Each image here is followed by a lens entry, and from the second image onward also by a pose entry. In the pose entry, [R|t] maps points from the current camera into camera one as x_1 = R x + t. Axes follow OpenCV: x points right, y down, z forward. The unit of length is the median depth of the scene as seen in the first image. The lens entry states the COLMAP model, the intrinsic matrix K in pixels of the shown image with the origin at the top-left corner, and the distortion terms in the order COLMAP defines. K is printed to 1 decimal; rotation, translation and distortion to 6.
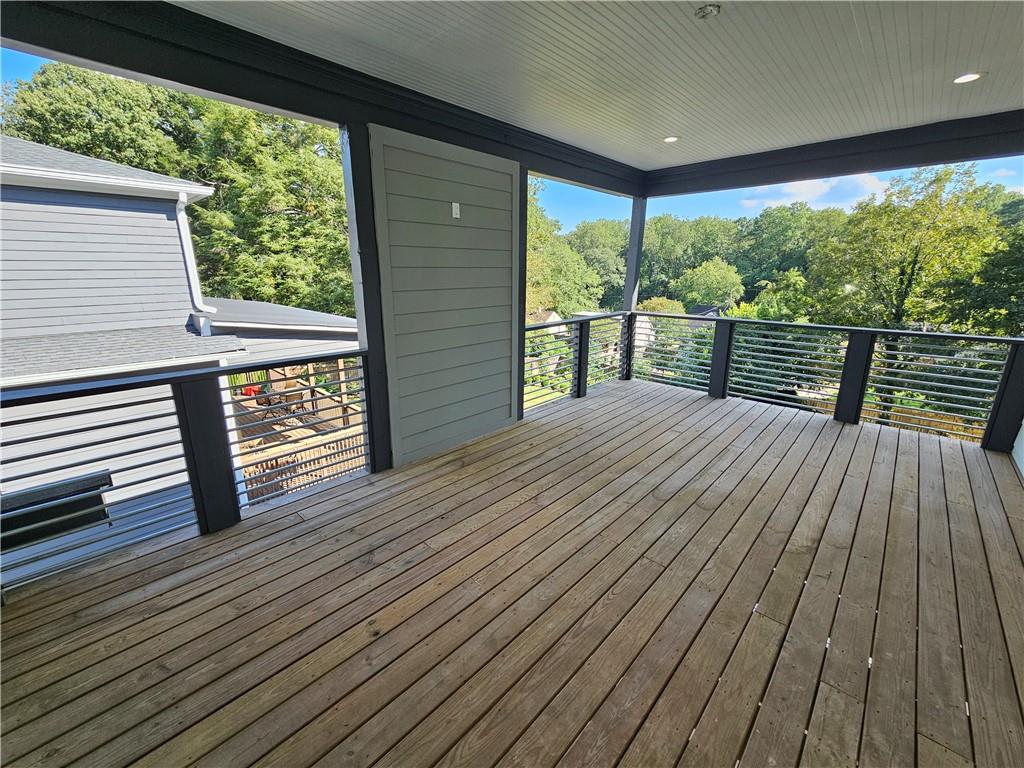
lens RADIAL K [[418.8, 0, 511.8], [0, 418.8, 381.1], [0, 0, 1]] dist [-0.000394, 0.000226]
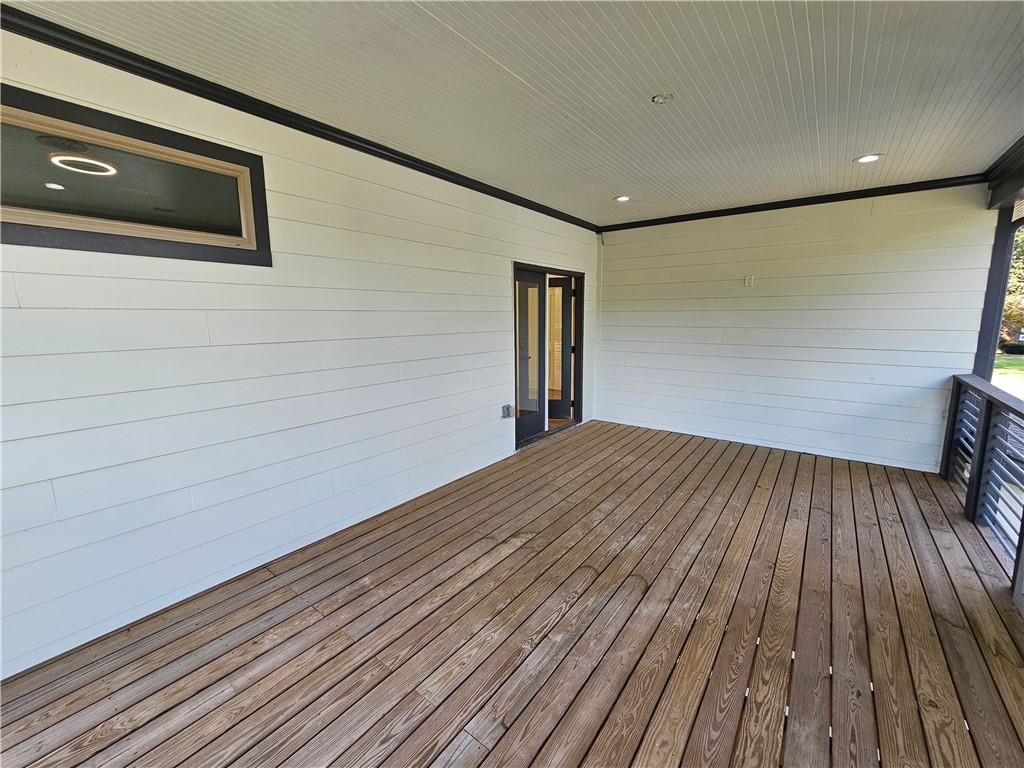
lens RADIAL K [[418.8, 0, 512.7], [0, 418.8, 379.8], [0, 0, 1]] dist [-0.000394, 0.000226]
pose [[-0.993982, 0.016240, -0.108330, 0.757451], [-0.029397, 0.913120, 0.406630, -0.472269], [0.105522, 0.407368, -0.907148, 1.728564]]
